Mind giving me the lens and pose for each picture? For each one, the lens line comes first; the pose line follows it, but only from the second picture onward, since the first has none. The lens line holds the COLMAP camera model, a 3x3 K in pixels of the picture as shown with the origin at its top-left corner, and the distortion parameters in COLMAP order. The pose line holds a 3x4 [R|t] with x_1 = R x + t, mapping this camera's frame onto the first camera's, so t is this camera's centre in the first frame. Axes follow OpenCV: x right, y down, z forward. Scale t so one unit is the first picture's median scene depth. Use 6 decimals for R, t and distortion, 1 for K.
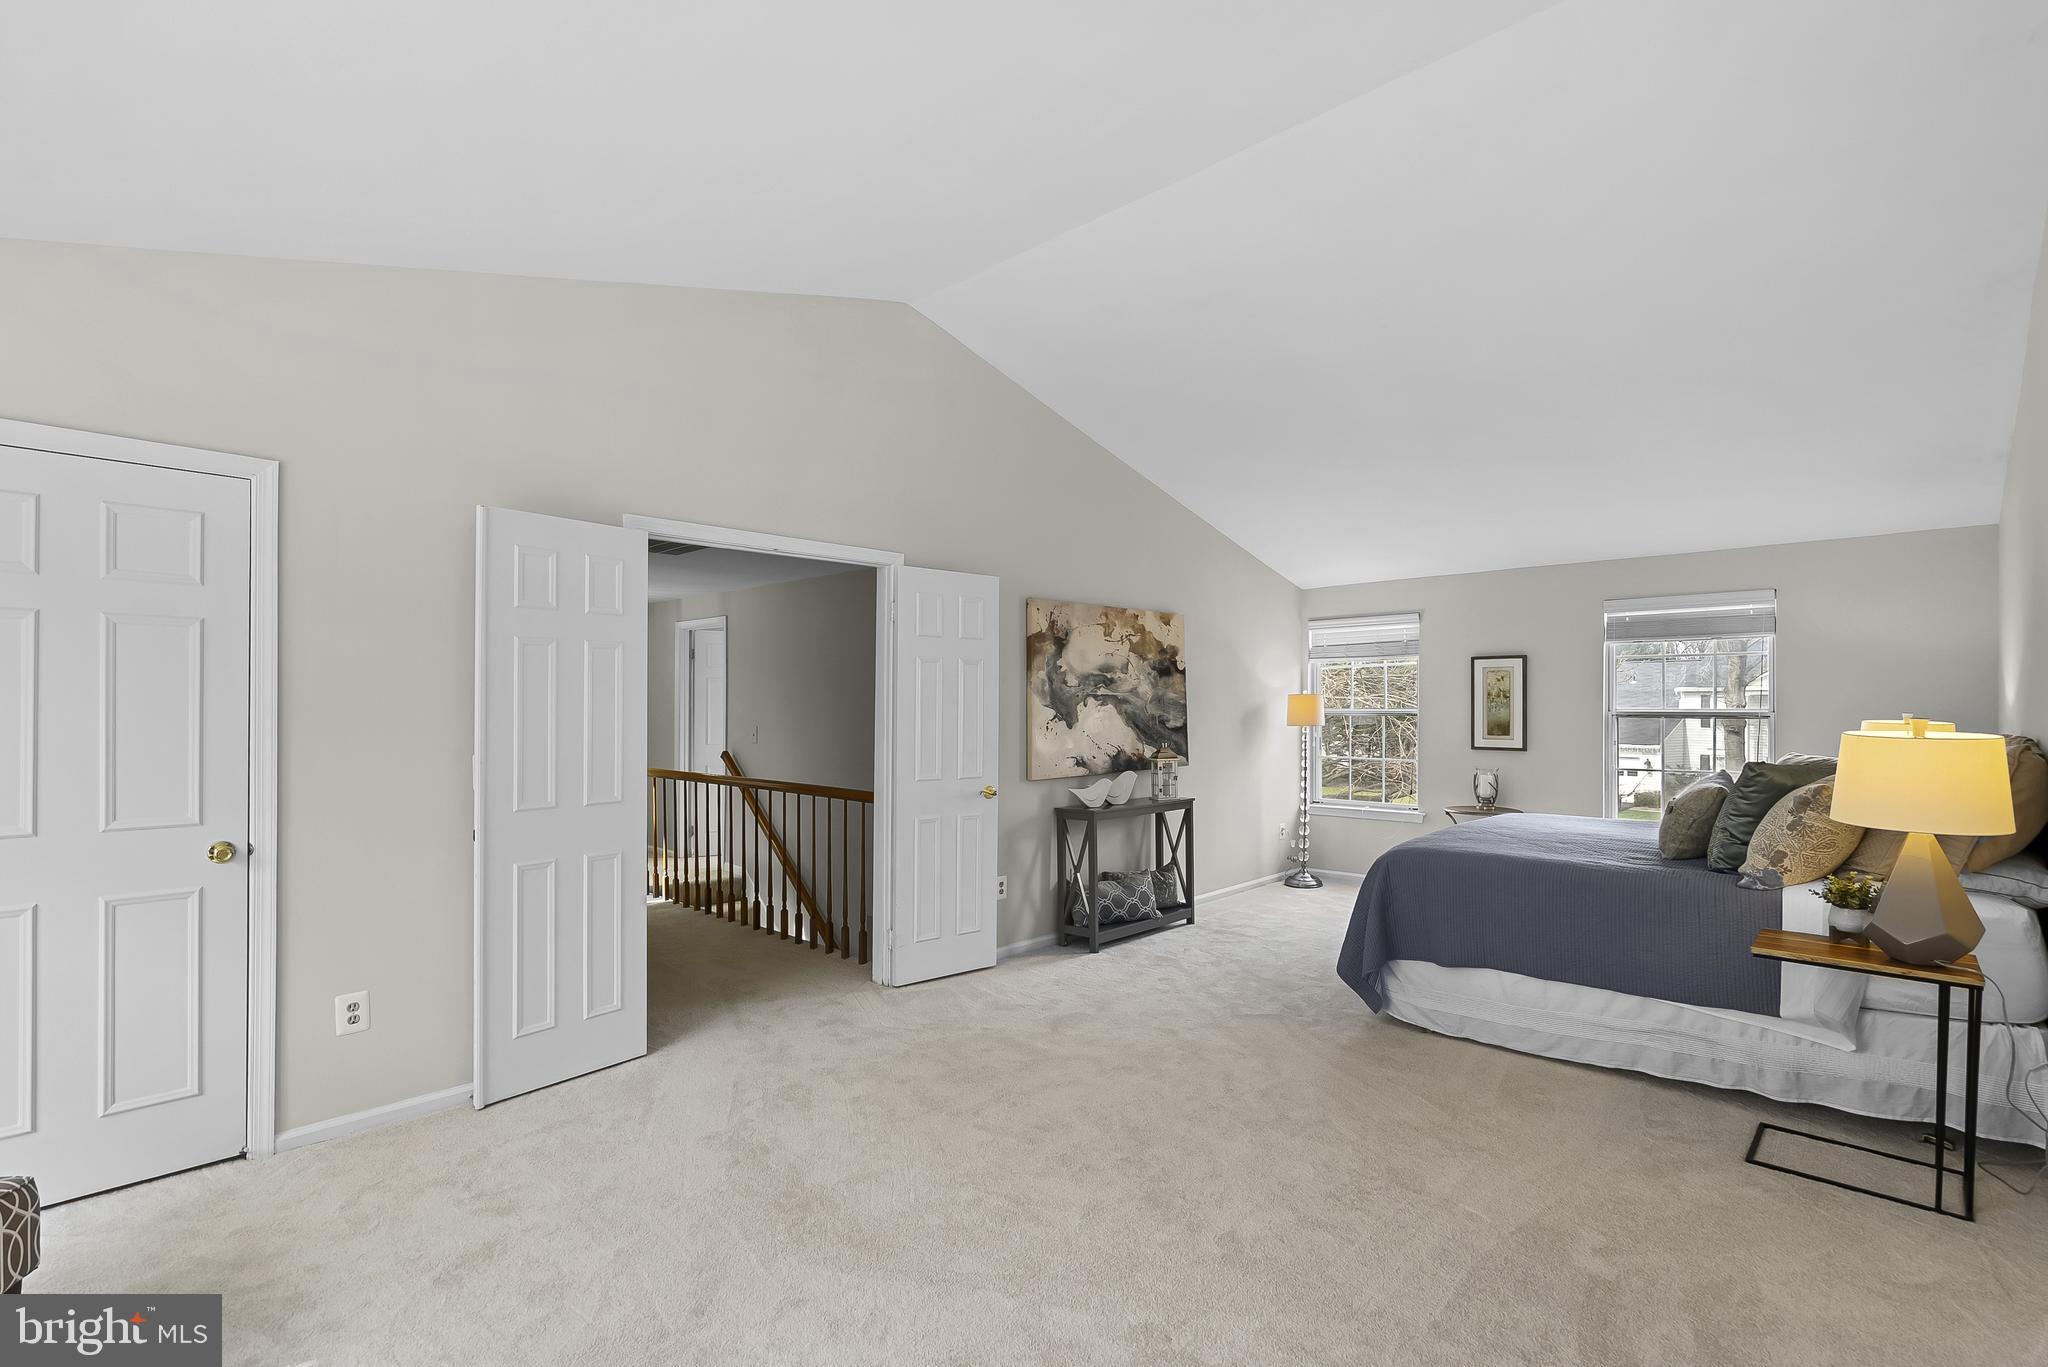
lens RADIAL K [[947.7, 0, 1024.0], [0, 947.7, 683.5], [0, 0, 1]] dist [-0.002064, 0.000192]
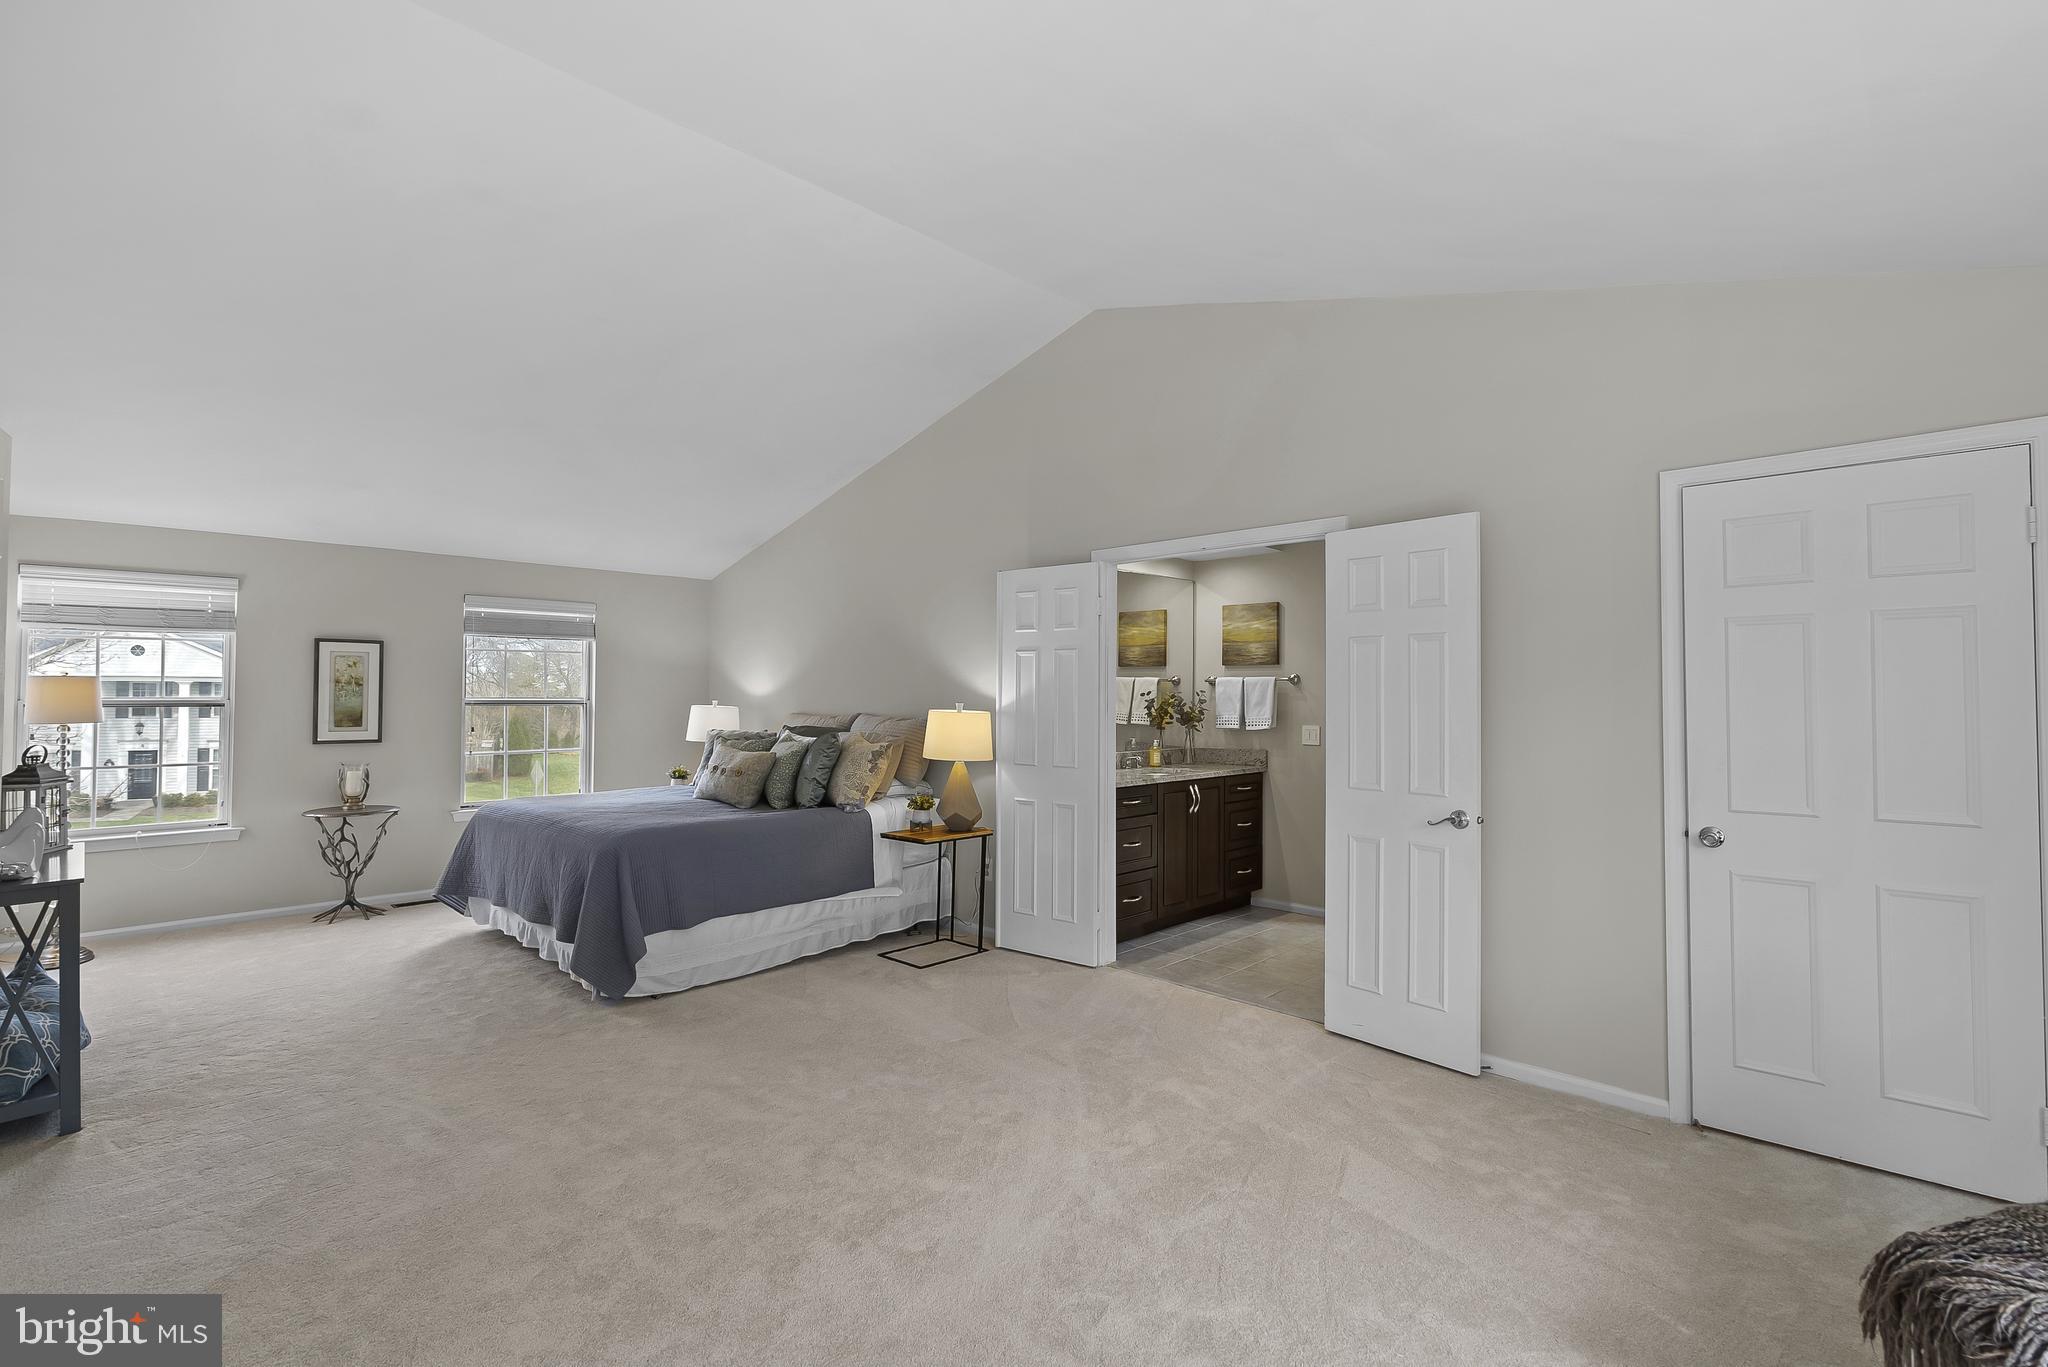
lens RADIAL K [[919.8, 0, 1024.0], [0, 919.8, 683.5], [0, 0, 1]] dist [-0.000596, 0.000224]
pose [[0.024294, 0.012882, 0.999622, -0.518837], [-0.025902, 0.999589, -0.012252, 0.010401], [-0.999369, -0.025595, 0.024618, 0.476581]]
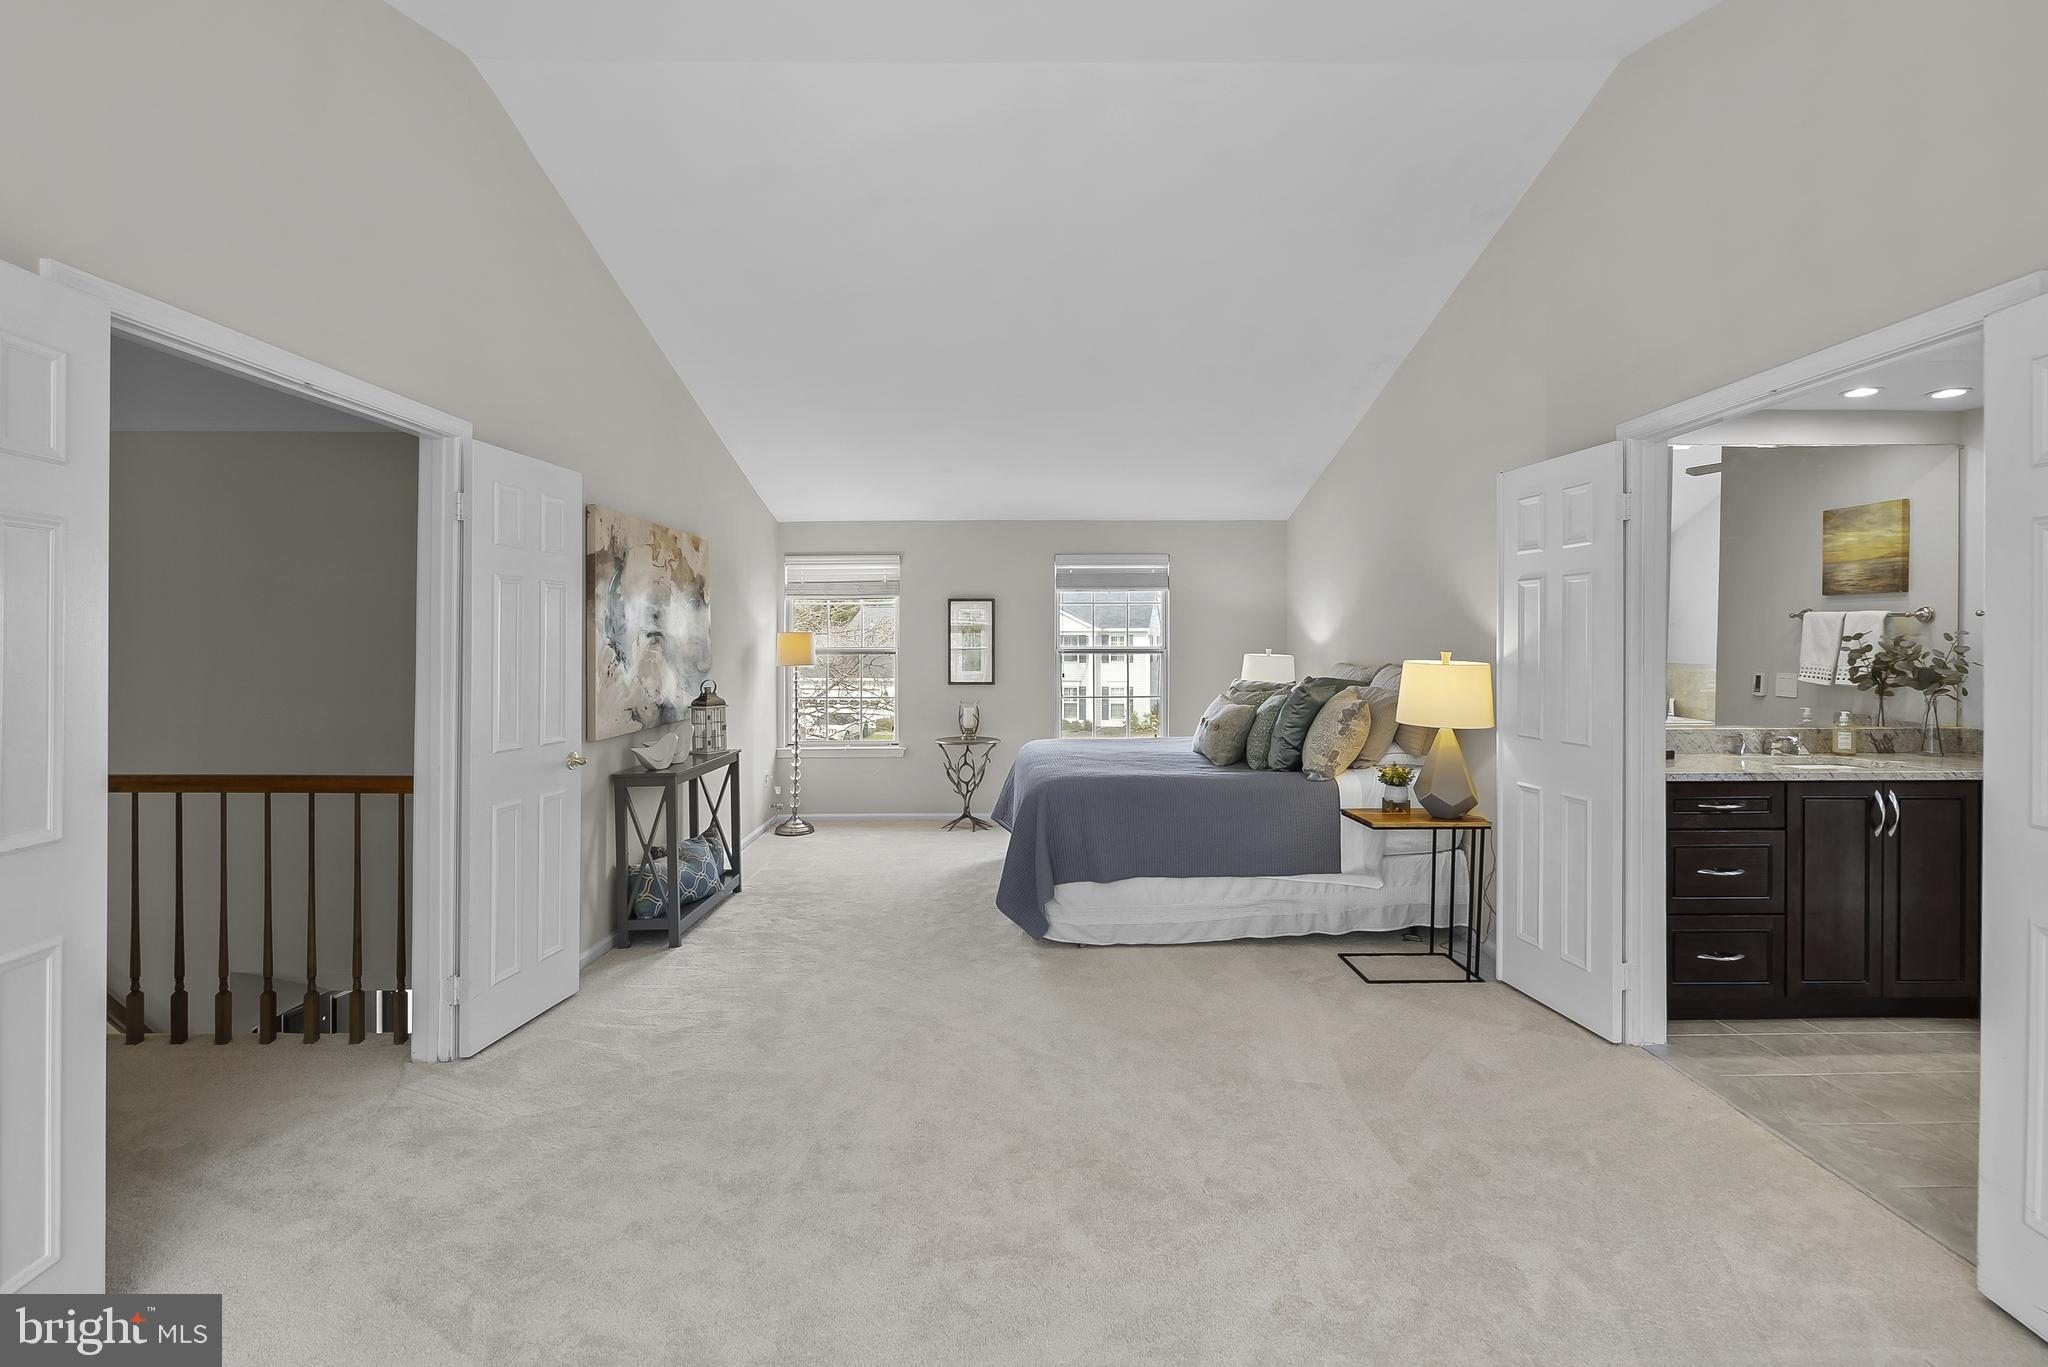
lens RADIAL K [[948.7, 0, 1033.2], [0, 948.7, 643.6], [0, 0, 1]] dist [-0.001480, 0.001163]
pose [[0.718132, -0.001356, 0.695906, -0.306976], [-0.013304, 0.999789, 0.015678, 0.006275], [-0.695780, -0.020517, 0.717962, 0.226965]]
